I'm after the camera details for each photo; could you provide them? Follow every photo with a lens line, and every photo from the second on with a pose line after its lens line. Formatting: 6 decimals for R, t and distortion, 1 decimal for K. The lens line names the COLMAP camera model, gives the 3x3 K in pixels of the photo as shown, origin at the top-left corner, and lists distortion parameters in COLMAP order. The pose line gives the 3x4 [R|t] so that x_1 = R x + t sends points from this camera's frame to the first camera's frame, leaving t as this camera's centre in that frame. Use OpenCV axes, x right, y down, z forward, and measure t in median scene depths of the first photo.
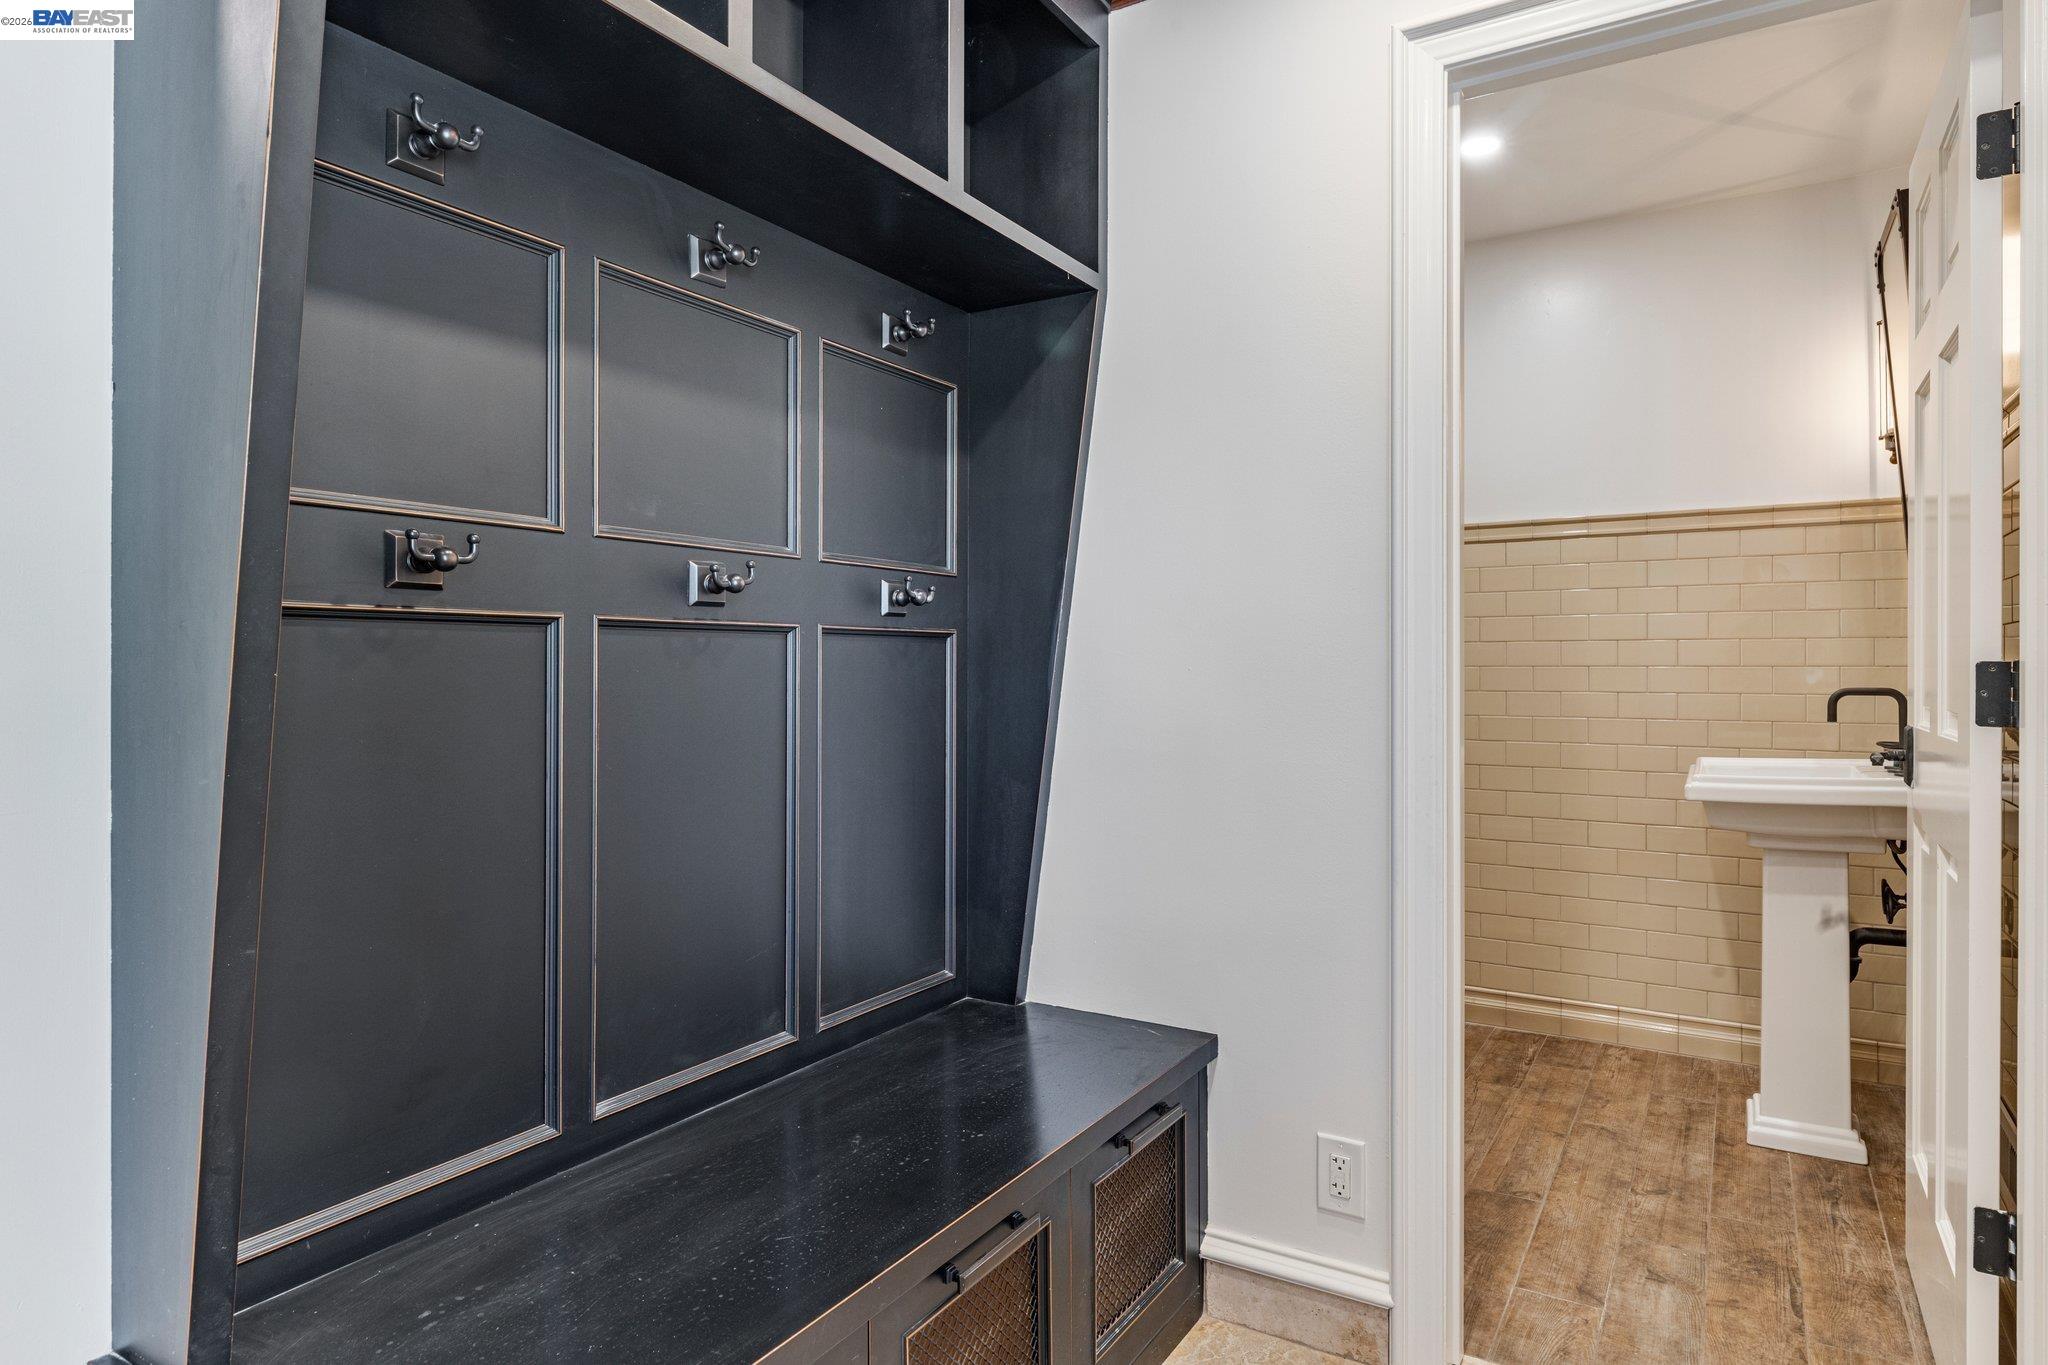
lens RADIAL K [[1165.5, 0, 1020.9], [0, 1165.5, 678.9], [0, 0, 1]] dist [0.000985, 0.000173]
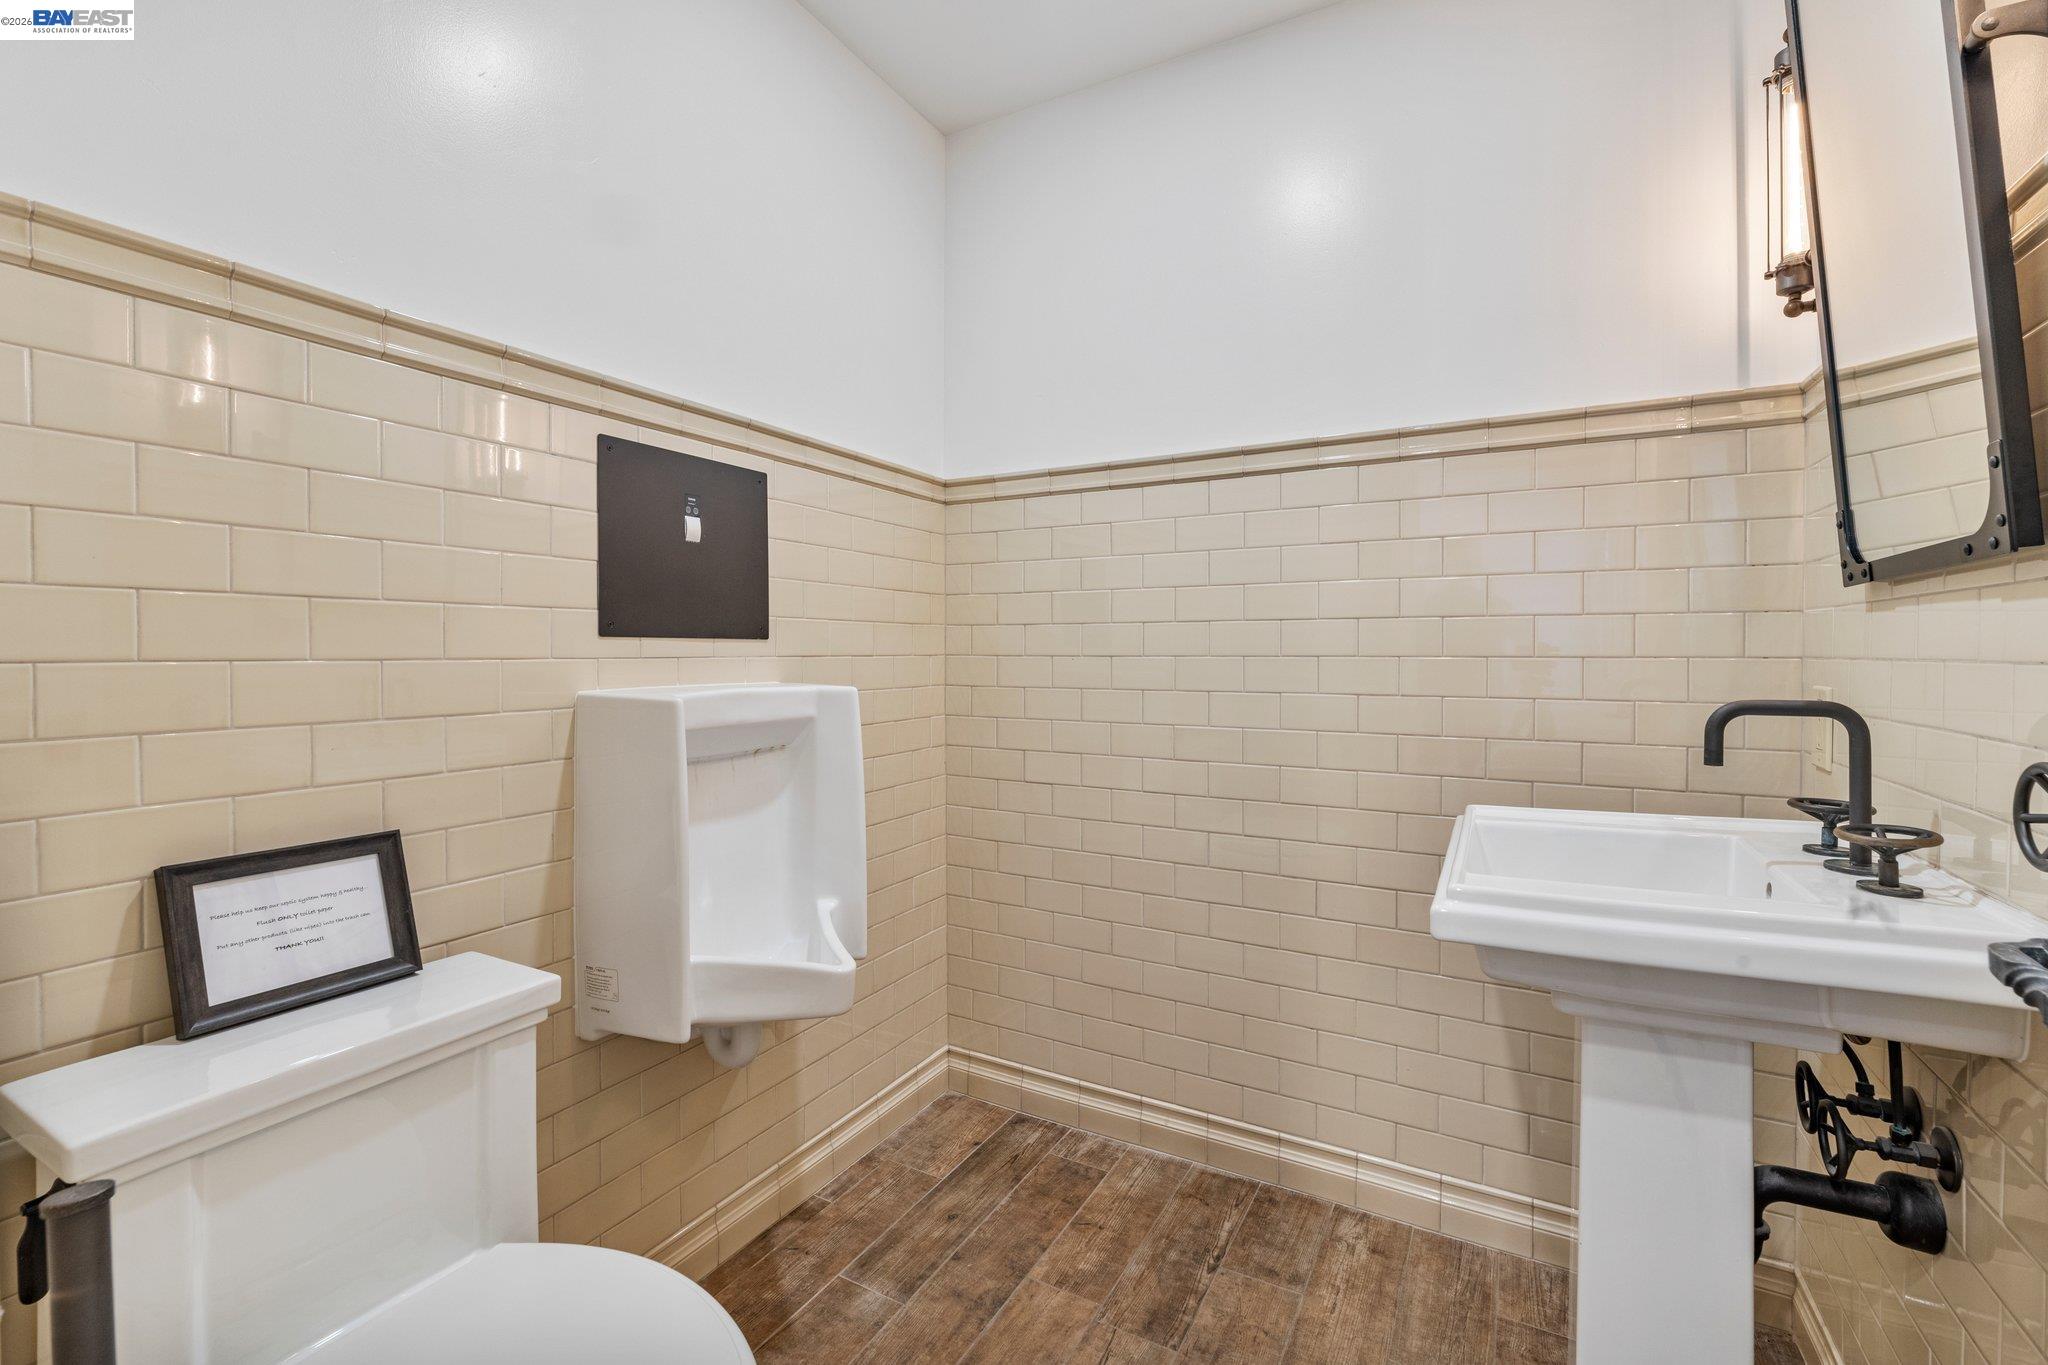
lens RADIAL K [[881.8, 0, 1028.3], [0, 881.8, 667.1], [0, 0, 1]] dist [0.000682, 0.000137]
pose [[0.999012, 0.003440, 0.044309, 0.309409], [-0.003638, 0.999984, 0.004387, -0.006175], [-0.044294, -0.004544, 0.999008, 0.514757]]
